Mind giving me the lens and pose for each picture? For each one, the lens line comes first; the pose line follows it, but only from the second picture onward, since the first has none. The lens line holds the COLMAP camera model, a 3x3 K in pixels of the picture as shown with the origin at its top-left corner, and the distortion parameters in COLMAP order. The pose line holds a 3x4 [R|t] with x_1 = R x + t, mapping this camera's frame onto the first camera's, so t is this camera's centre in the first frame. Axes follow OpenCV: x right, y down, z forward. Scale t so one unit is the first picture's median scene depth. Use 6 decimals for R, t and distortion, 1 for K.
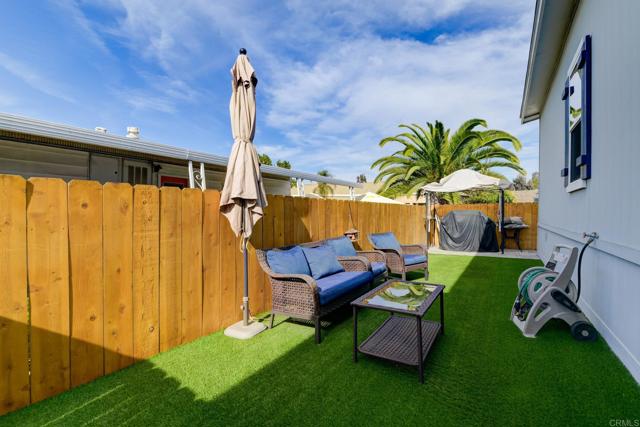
lens RADIAL K [[305.7, 0, 319.7], [0, 305.7, 207.4], [0, 0, 1]] dist [0.019336, -0.000454]
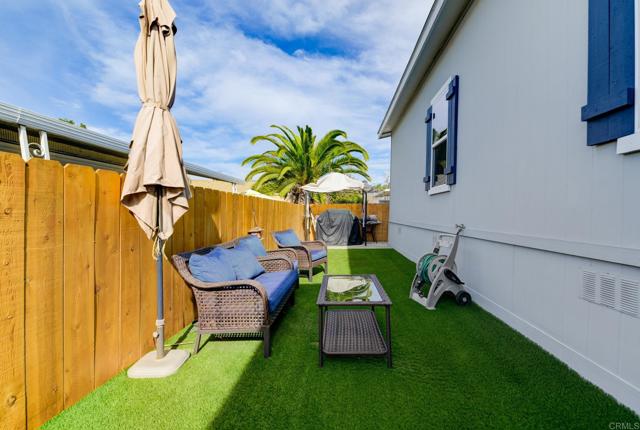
lens RADIAL K [[298.1, 0, 338.7], [0, 298.1, 211.0], [0, 0, 1]] dist [-0.000684, -0.000729]
pose [[0.858119, 0.005383, 0.513422, -0.157289], [-0.011581, 0.999894, 0.008872, 0.012528], [-0.513320, -0.013559, 0.858090, 0.107731]]
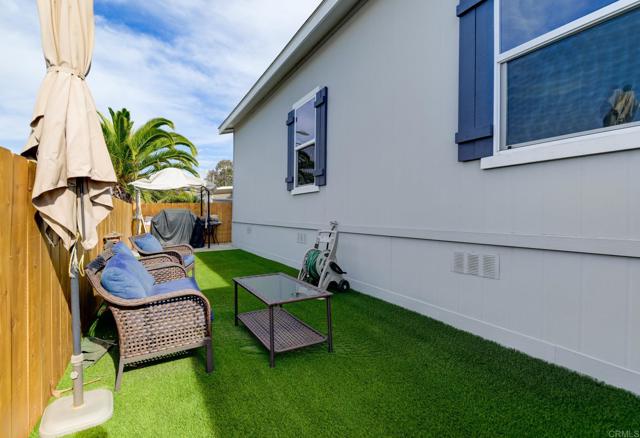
lens RADIAL K [[312.4, 0, 295.9], [0, 312.4, 212.9], [0, 0, 1]] dist [0.002041, -0.000793]
pose [[0.533146, -0.008855, 0.845977, -0.331301], [-0.004108, 0.999906, 0.013056, 0.014689], [-0.846013, -0.010436, 0.533059, 0.231691]]
